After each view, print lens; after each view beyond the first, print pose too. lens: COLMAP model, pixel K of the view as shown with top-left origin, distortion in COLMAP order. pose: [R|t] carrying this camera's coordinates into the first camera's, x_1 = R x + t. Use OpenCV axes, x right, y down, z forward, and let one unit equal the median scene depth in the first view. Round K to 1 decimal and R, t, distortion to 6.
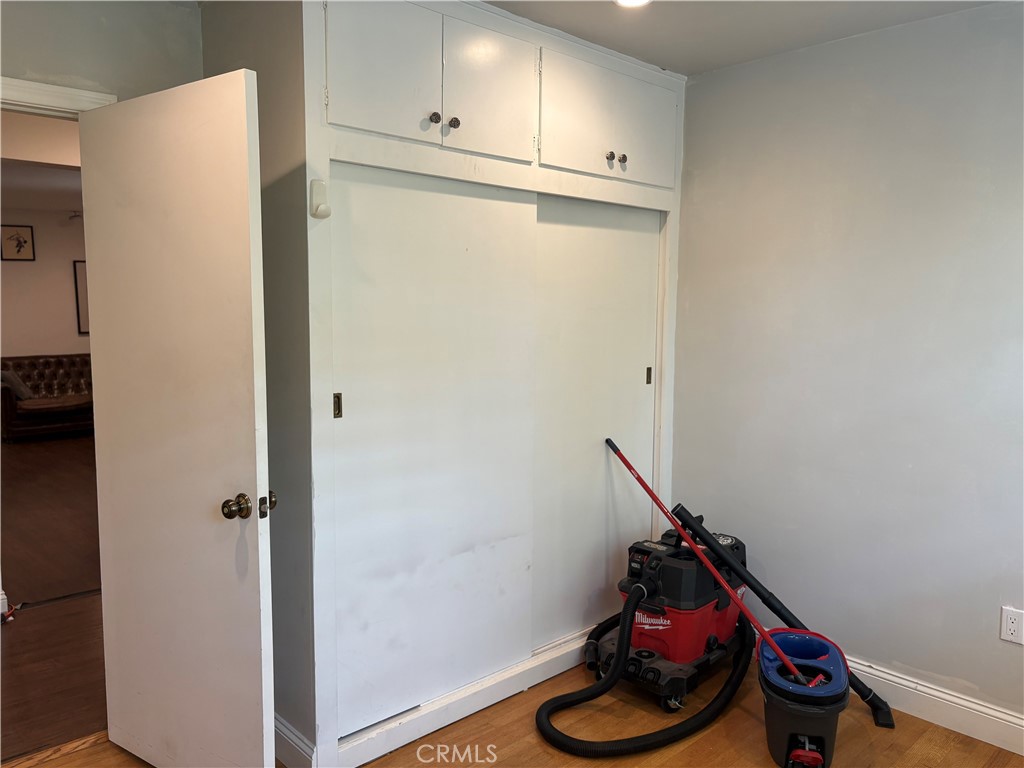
lens RADIAL K [[775.7, 0, 514.6], [0, 775.7, 384.4], [0, 0, 1]] dist [0.038744, -0.036525]
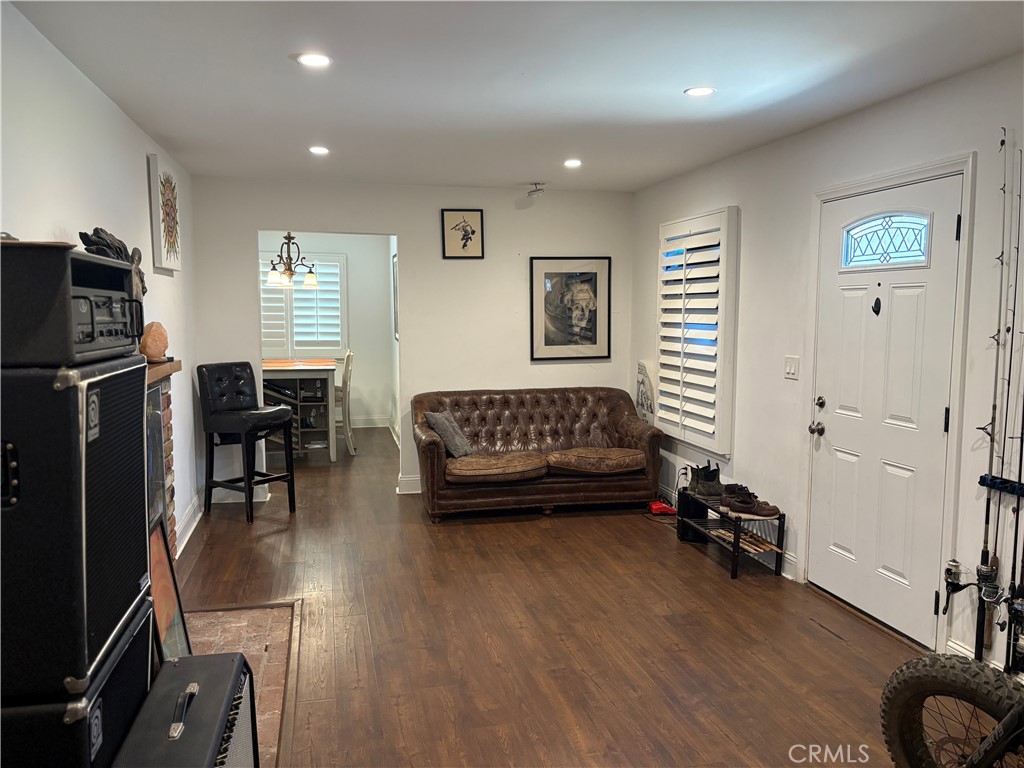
lens RADIAL K [[775.7, 0, 511.0], [0, 775.7, 387.2], [0, 0, 1]] dist [0.038744, -0.036525]
pose [[0.859189, 0.050052, -0.509204, -0.224187], [-0.053493, 0.998537, 0.007891, -0.047646], [0.508854, 0.020459, 0.860610, 0.405358]]
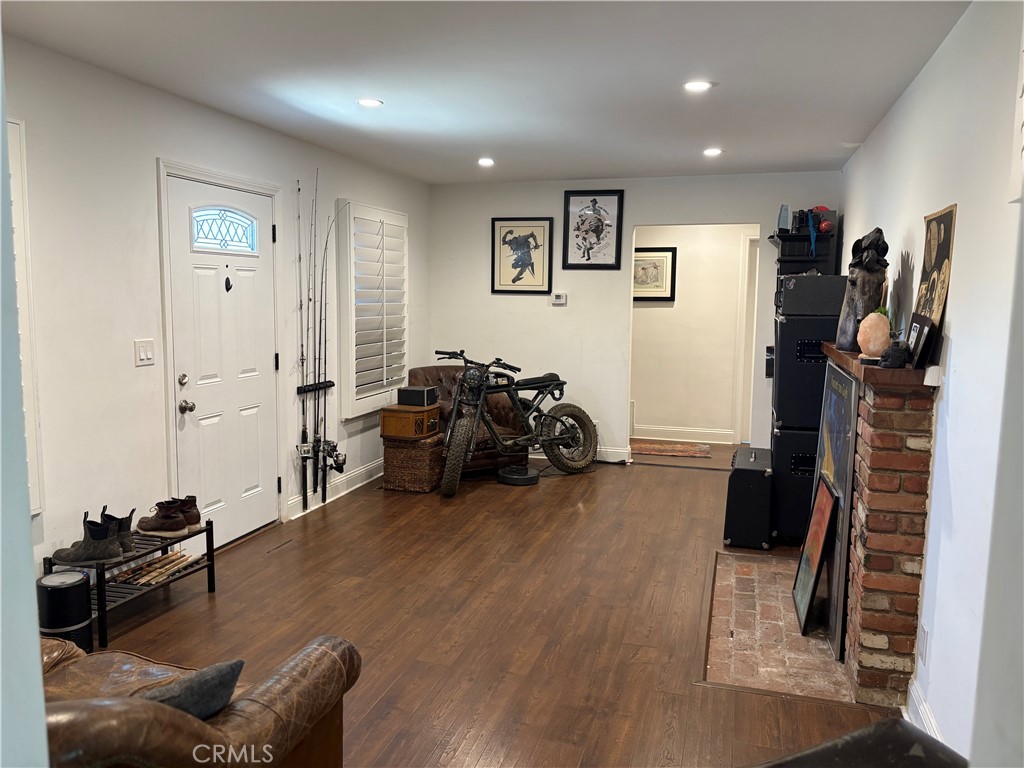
lens RADIAL K [[775.7, 0, 511.8], [0, 775.7, 381.7], [0, 0, 1]] dist [0.038744, -0.036525]
pose [[-0.485984, -0.112282, 0.866725, -1.224669], [0.077529, 0.982264, 0.170721, -0.152490], [-0.870522, 0.150164, -0.468660, 1.350109]]
